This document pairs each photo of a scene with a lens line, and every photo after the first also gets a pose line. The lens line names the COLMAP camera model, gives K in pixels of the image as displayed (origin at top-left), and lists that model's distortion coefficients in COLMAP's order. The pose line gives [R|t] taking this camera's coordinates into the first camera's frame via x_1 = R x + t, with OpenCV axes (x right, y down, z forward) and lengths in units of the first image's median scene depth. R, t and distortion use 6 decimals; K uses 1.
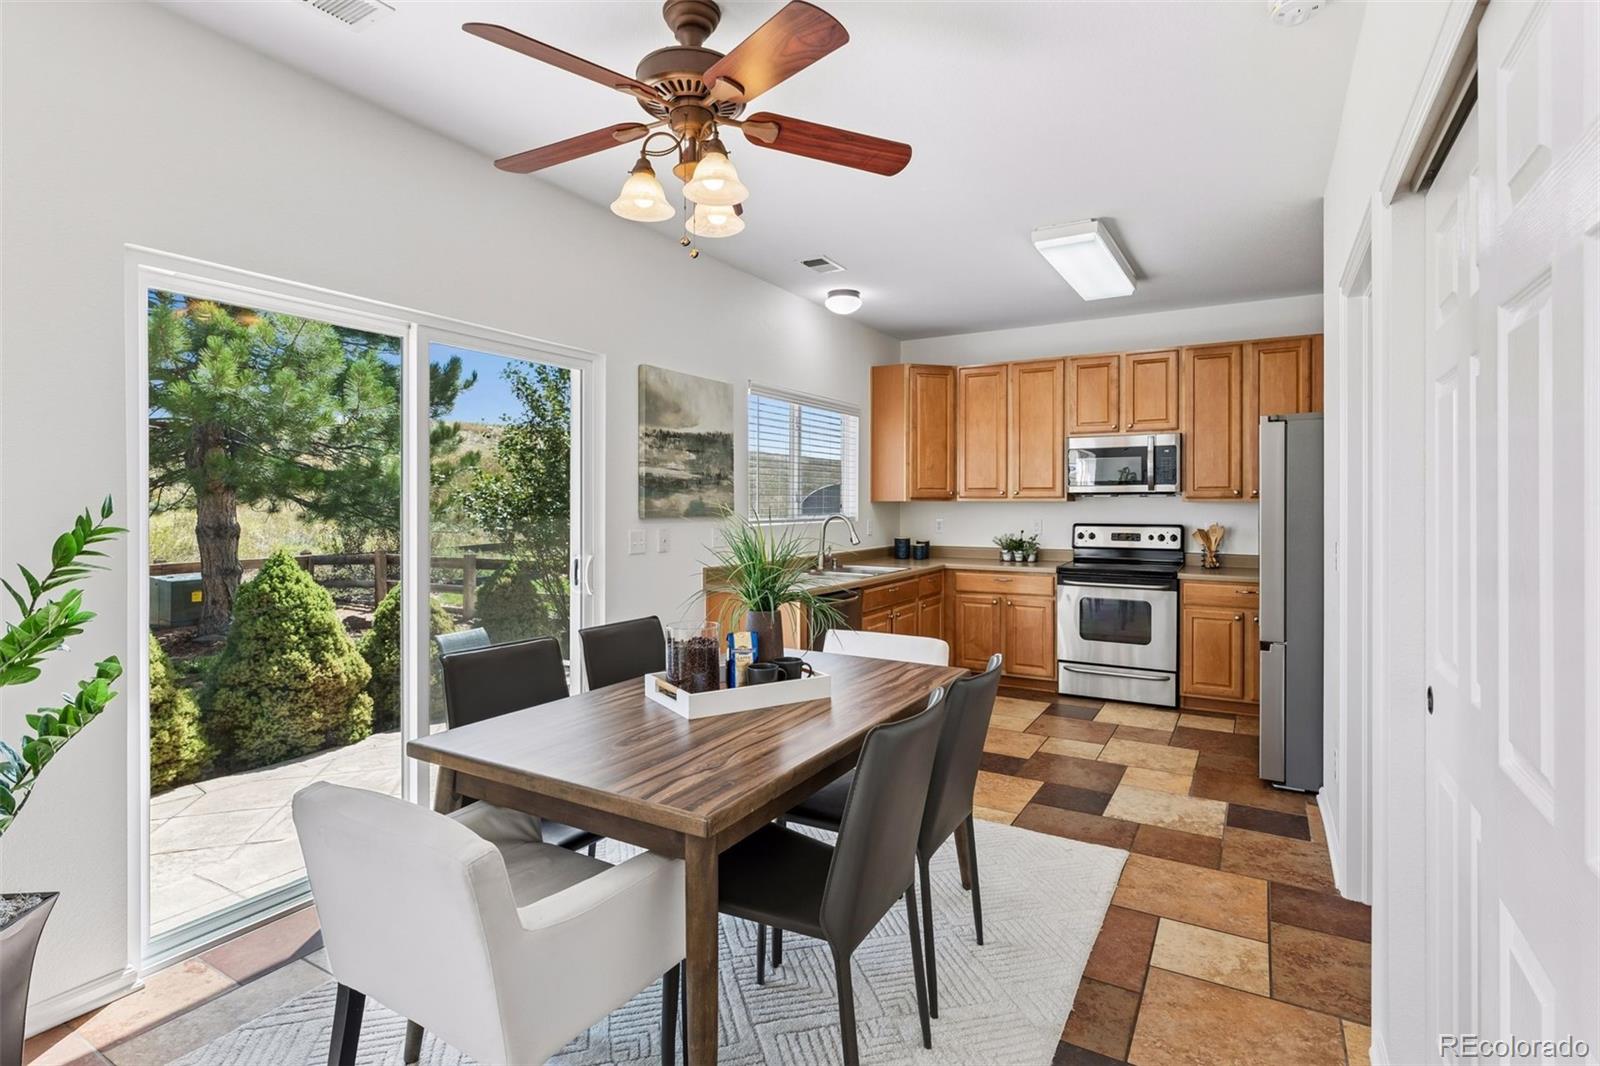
lens RADIAL K [[785.7, 0, 799.0], [0, 785.7, 501.9], [0, 0, 1]] dist [-0.003725, -0.000105]
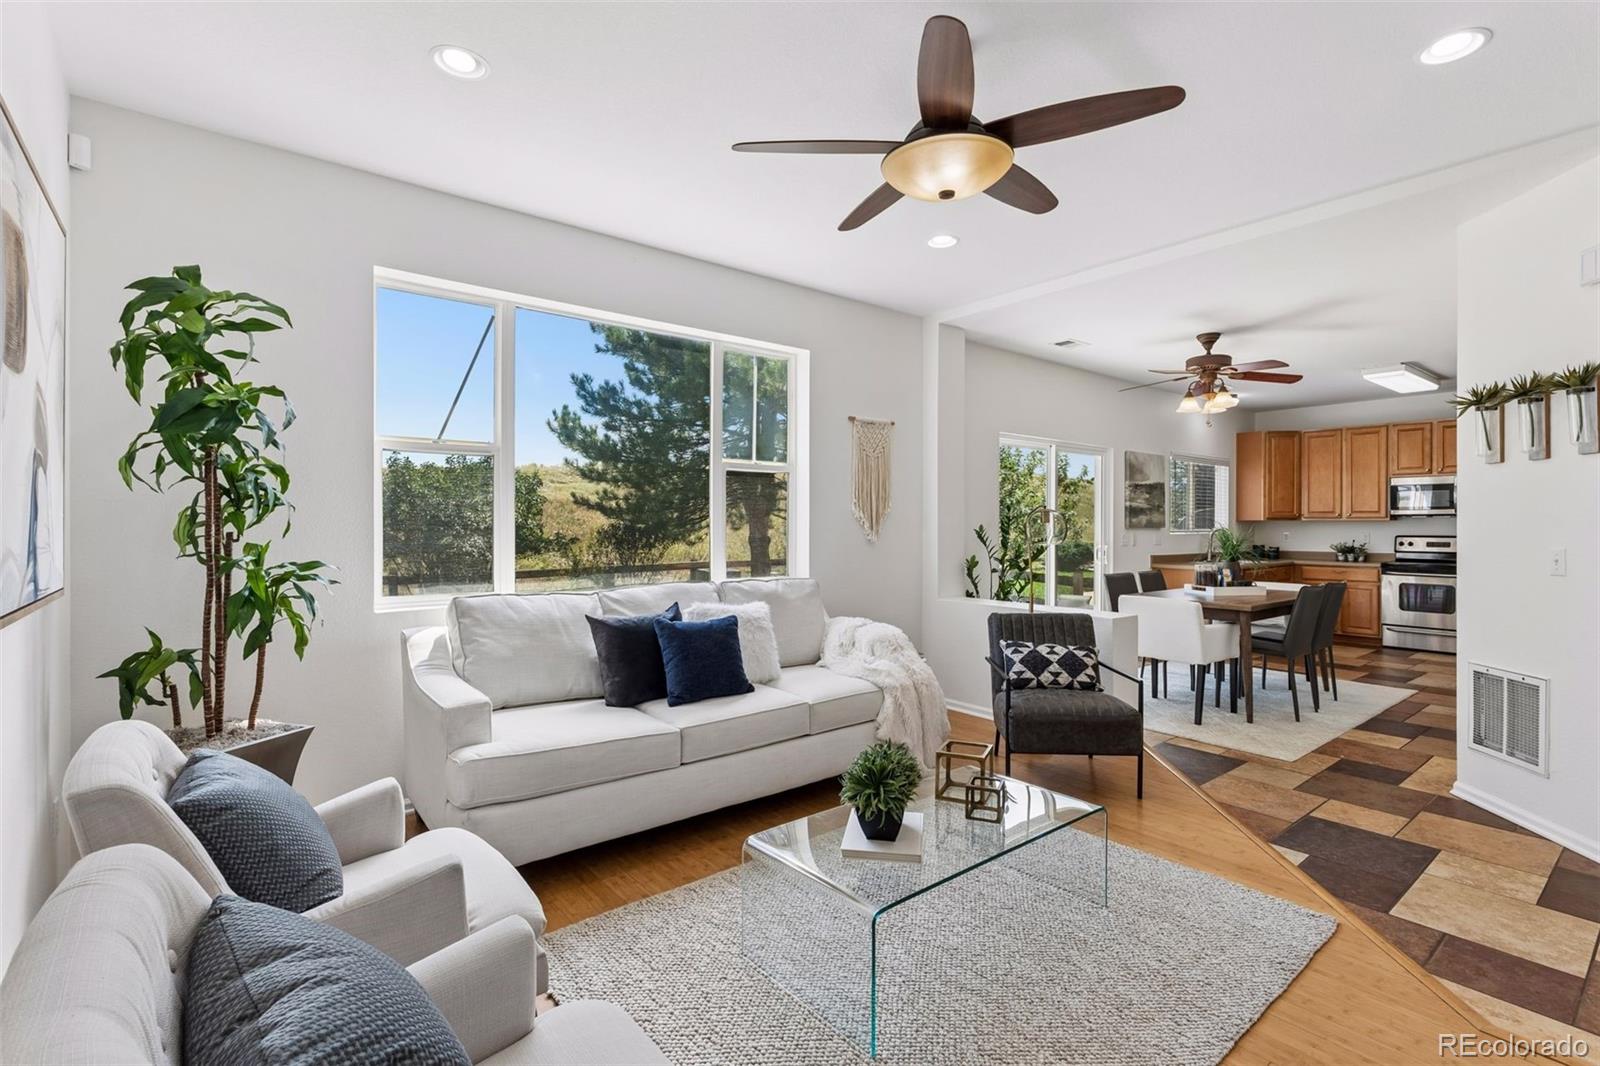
lens RADIAL K [[741.7, 0, 805.7], [0, 741.7, 525.0], [0, 0, 1]] dist [-0.001400, -0.000429]
pose [[0.937836, 0.000204, -0.347079, -0.217117], [-0.000905, 0.999998, -0.001858, 0.012278], [0.347078, 0.002056, 0.937834, -0.726821]]
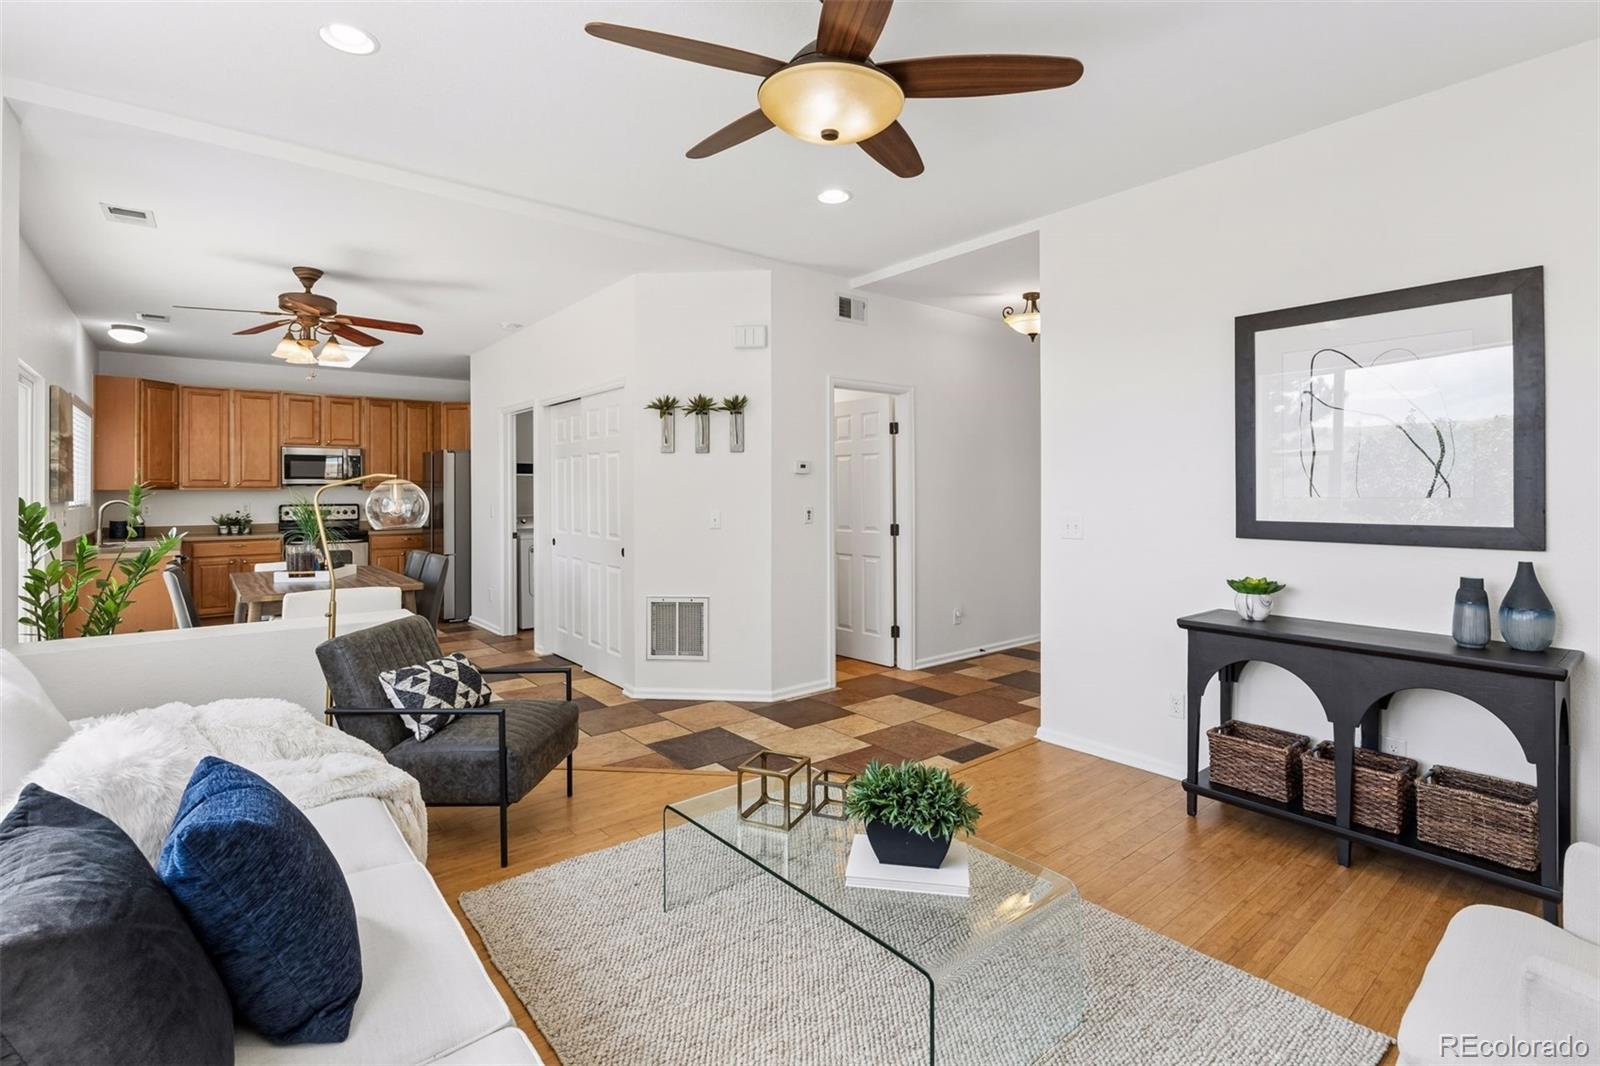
lens RADIAL K [[741.7, 0, 809.7], [0, 741.7, 488.4], [0, 0, 1]] dist [-0.001400, -0.000429]
pose [[0.339742, 0.000735, 0.940518, -0.647840], [0.003622, 0.999991, -0.002090, 0.003691], [-0.940512, 0.004117, 0.339736, -0.415992]]
